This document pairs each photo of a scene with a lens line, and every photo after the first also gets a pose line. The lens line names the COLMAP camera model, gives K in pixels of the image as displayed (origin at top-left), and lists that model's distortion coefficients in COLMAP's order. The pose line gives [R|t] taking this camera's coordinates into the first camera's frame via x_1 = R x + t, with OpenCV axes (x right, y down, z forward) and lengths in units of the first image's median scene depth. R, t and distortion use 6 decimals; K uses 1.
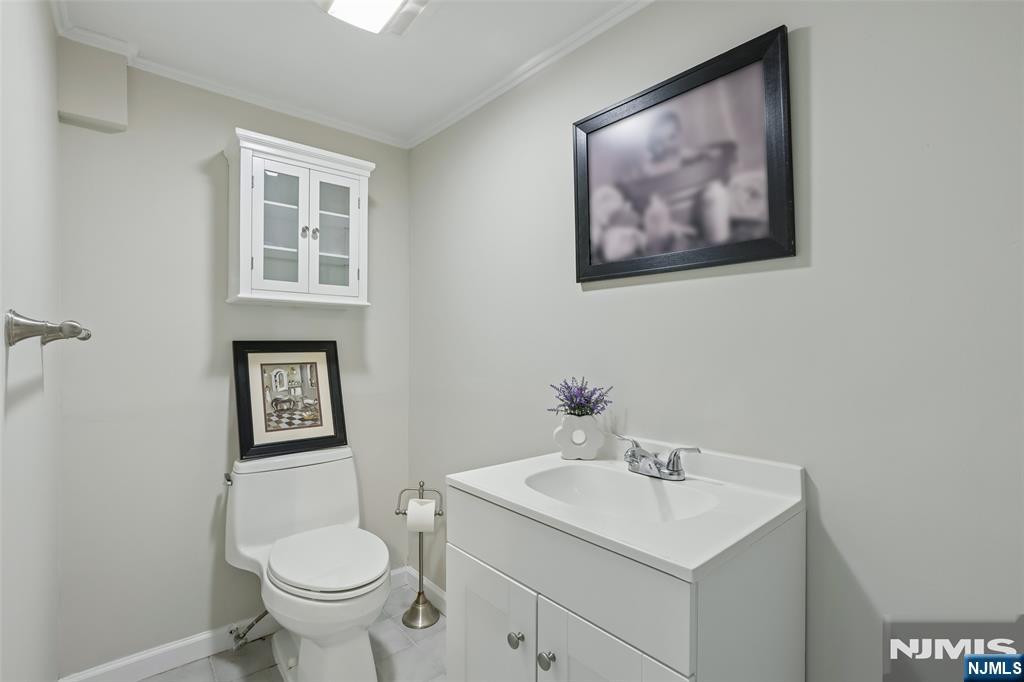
lens RADIAL K [[482.8, 0, 512.0], [0, 482.8, 341.0], [0, 0, 1]] dist [0.000315, 0.000112]
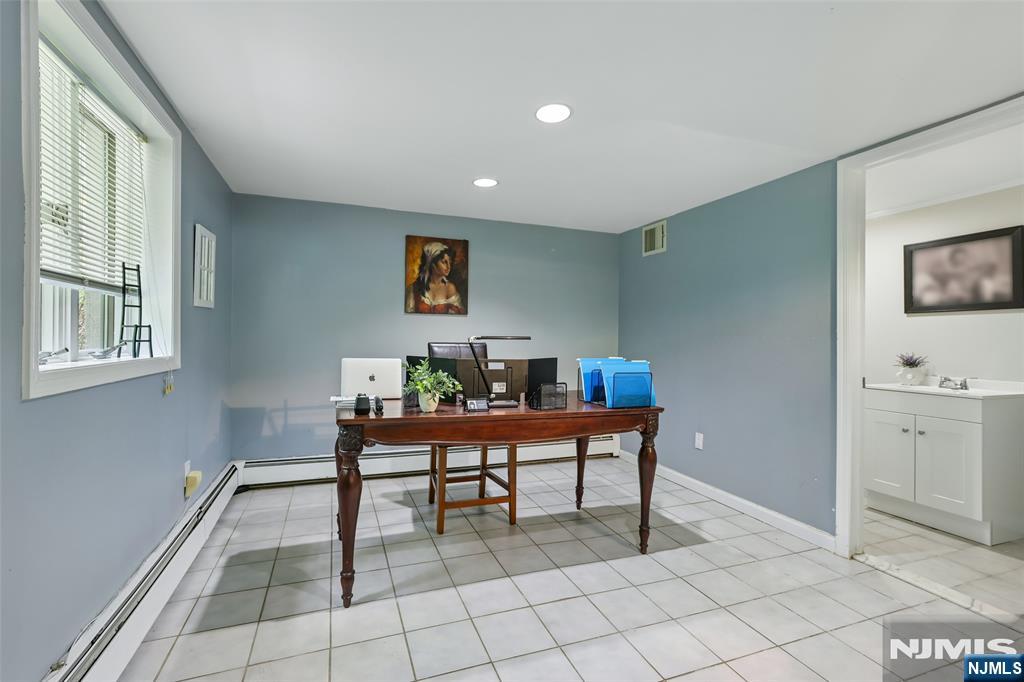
lens RADIAL K [[452.3, 0, 505.0], [0, 452.3, 342.0], [0, 0, 1]] dist [0.001011, 0.000331]
pose [[0.937768, 0.012416, -0.347042, -1.025486], [-0.008465, 0.999881, 0.012898, 0.008310], [0.347160, -0.009158, 0.937761, -1.943818]]
